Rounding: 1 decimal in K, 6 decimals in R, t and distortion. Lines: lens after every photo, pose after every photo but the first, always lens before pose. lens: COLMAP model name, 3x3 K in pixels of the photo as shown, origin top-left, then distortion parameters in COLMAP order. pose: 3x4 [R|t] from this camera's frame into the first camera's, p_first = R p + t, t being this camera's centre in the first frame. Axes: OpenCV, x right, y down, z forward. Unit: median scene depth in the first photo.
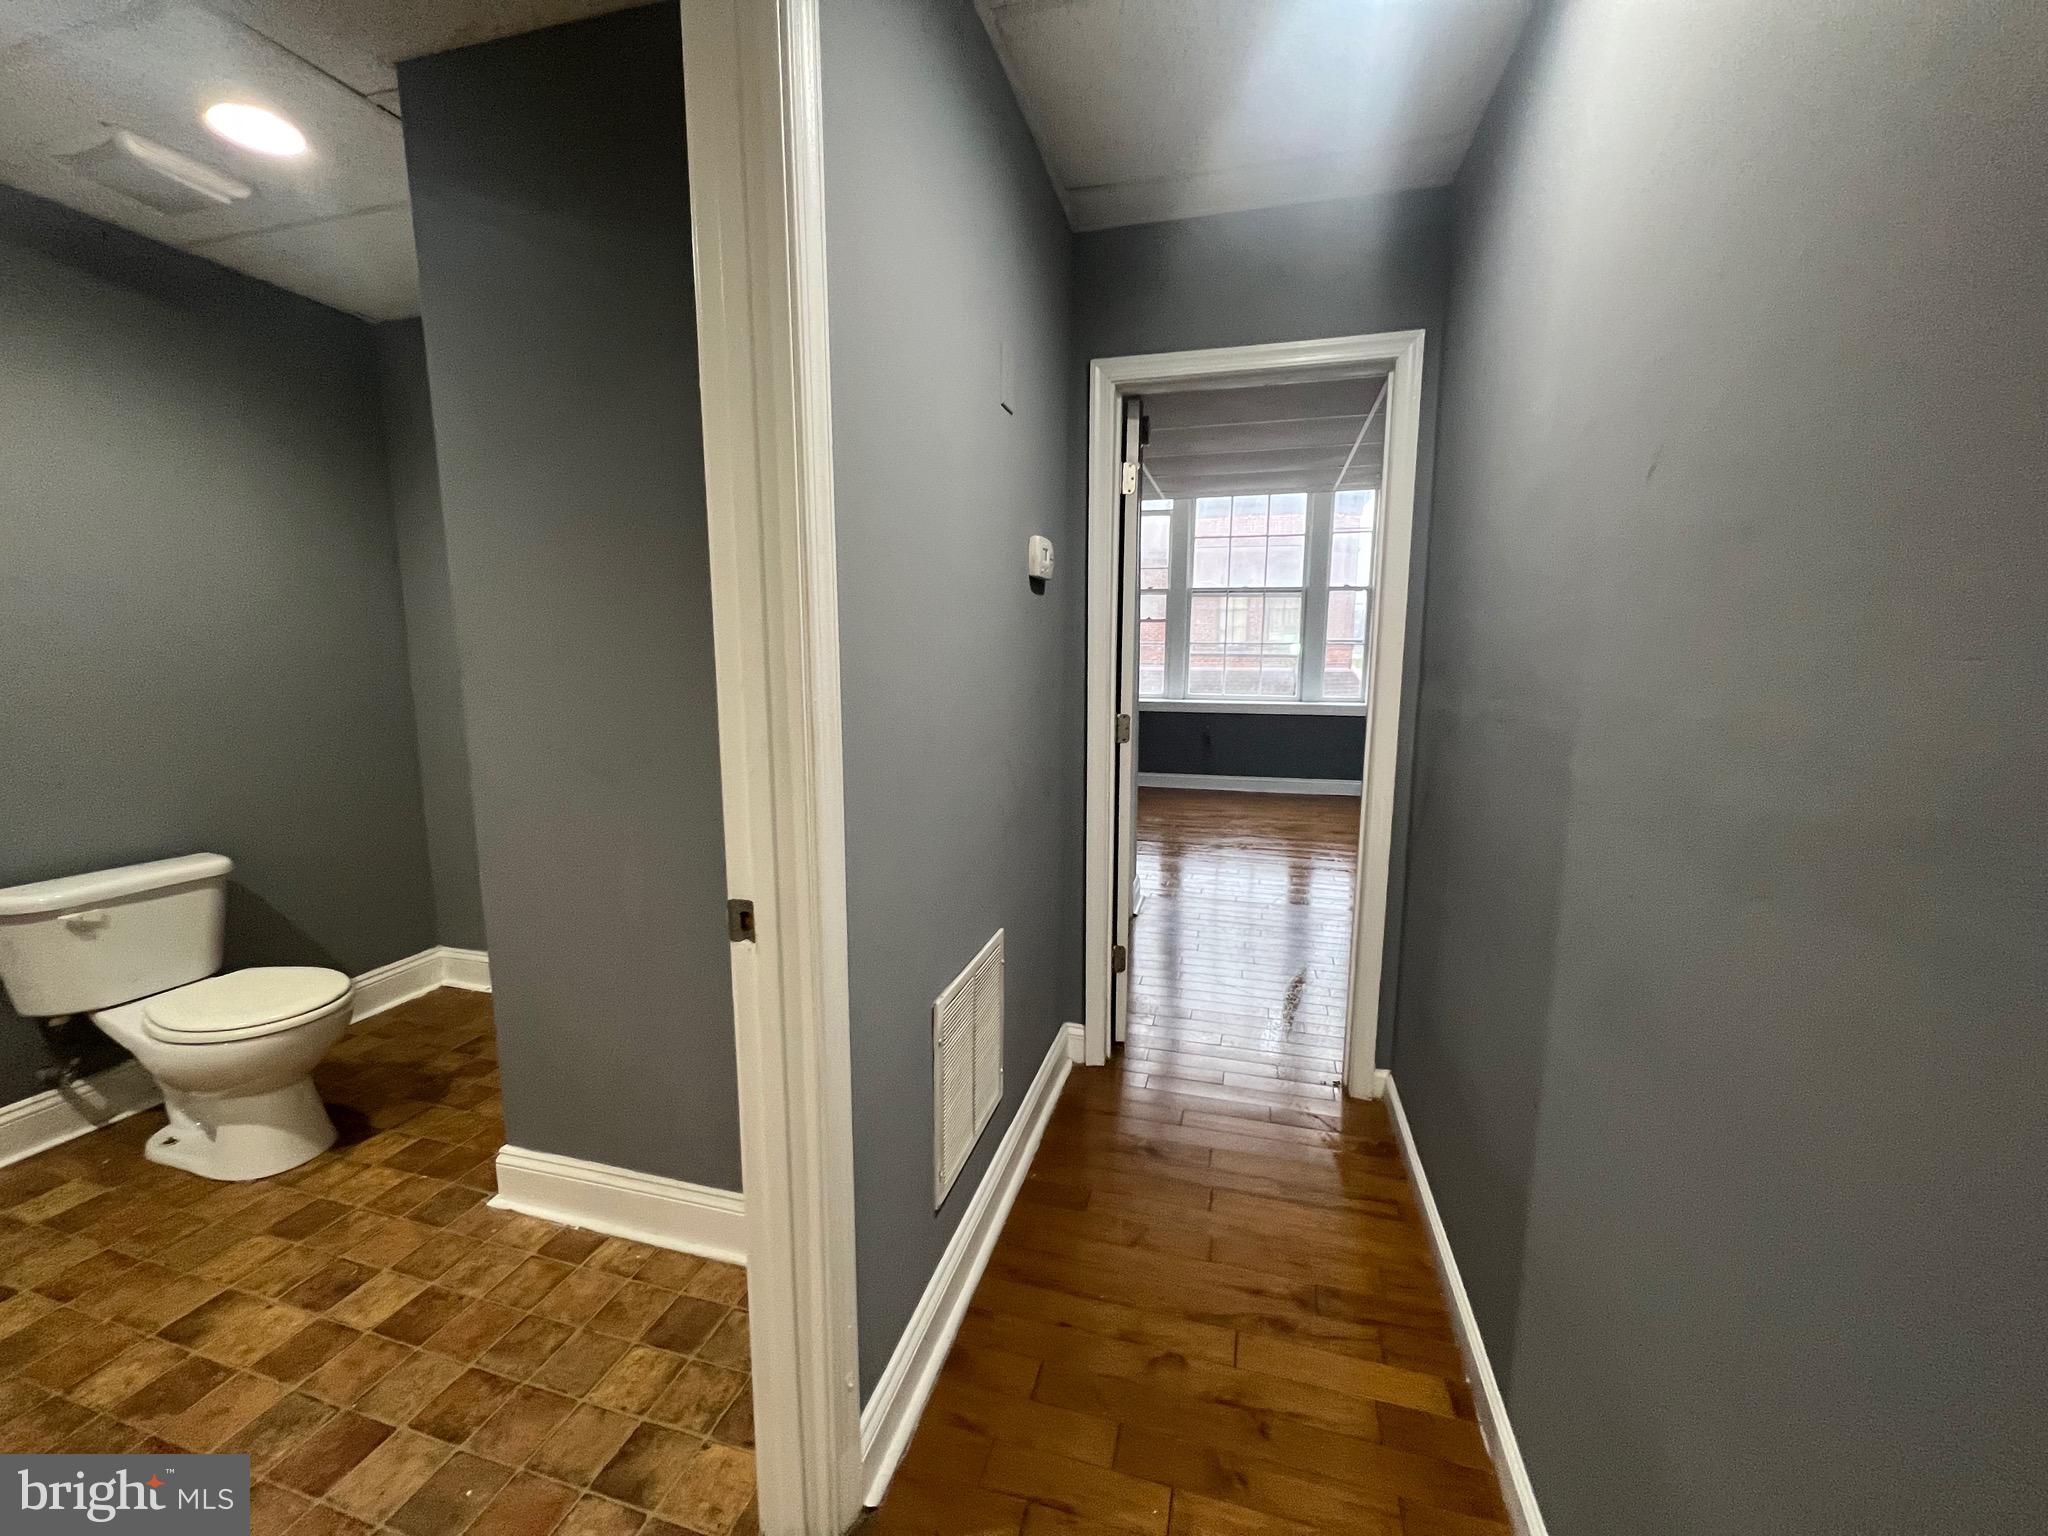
lens RADIAL K [[820.2, 0, 1021.3], [0, 820.2, 760.5], [0, 0, 1]] dist [0.001900, 0.000020]
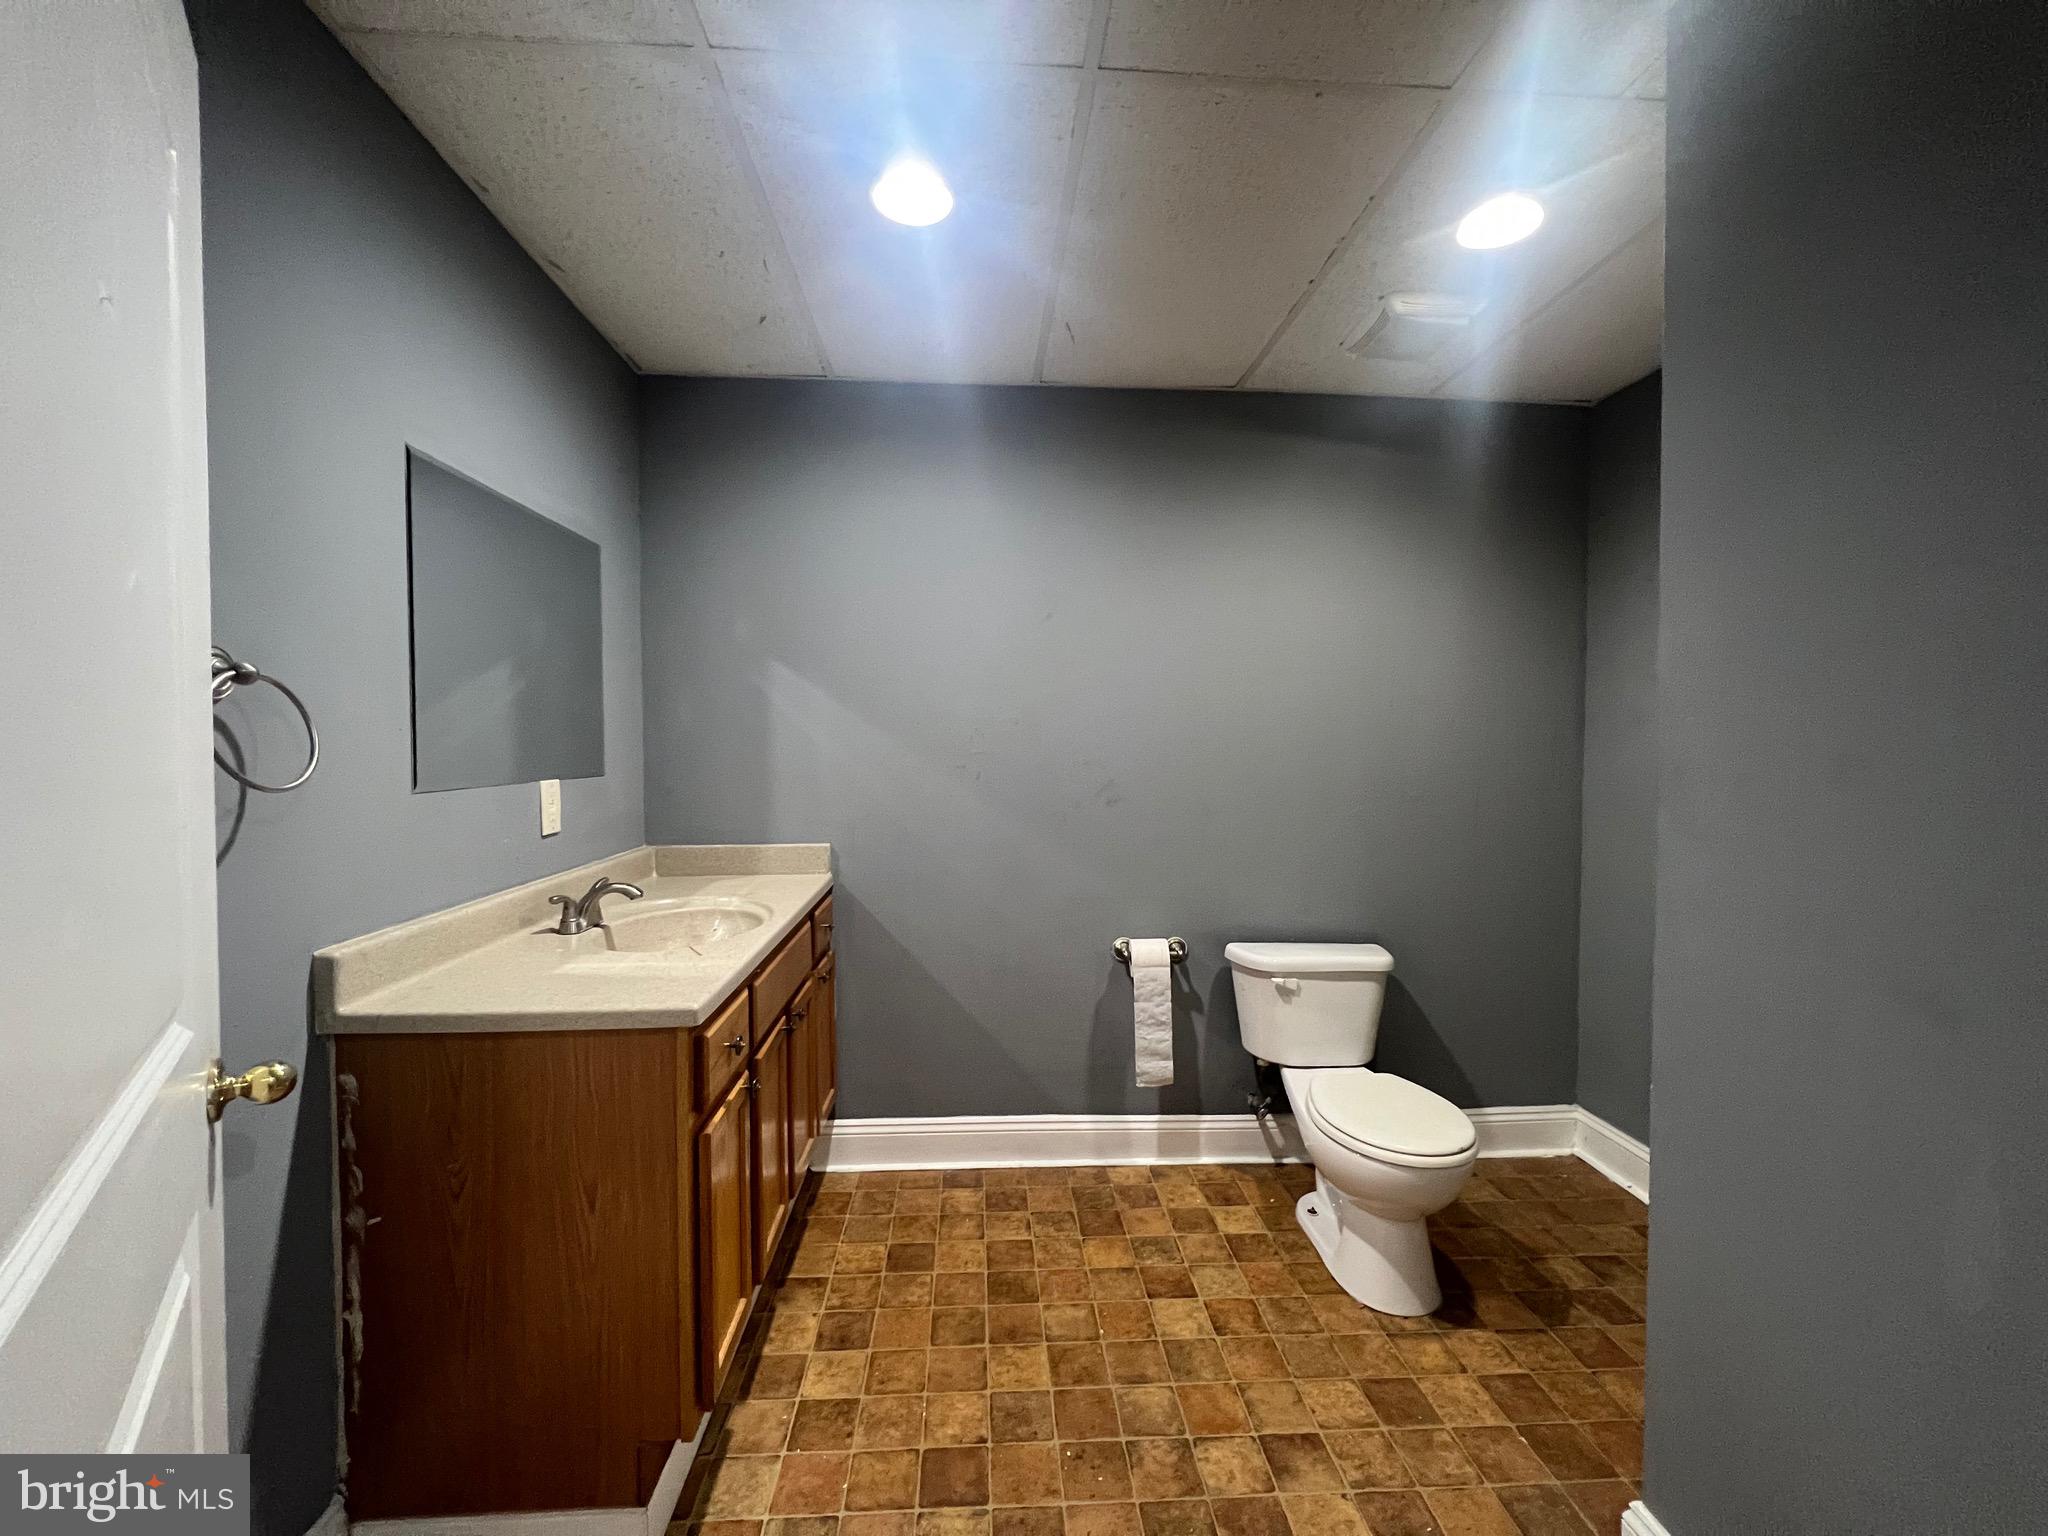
lens RADIAL K [[820.2, 0, 1019.4], [0, 820.2, 761.4], [0, 0, 1]] dist [0.001900, 0.000020]
pose [[0.328279, 0.023685, -0.944284, -0.165654], [-0.142422, 0.989498, -0.024694, -0.036015], [0.933782, 0.142593, 0.328204, 0.209957]]
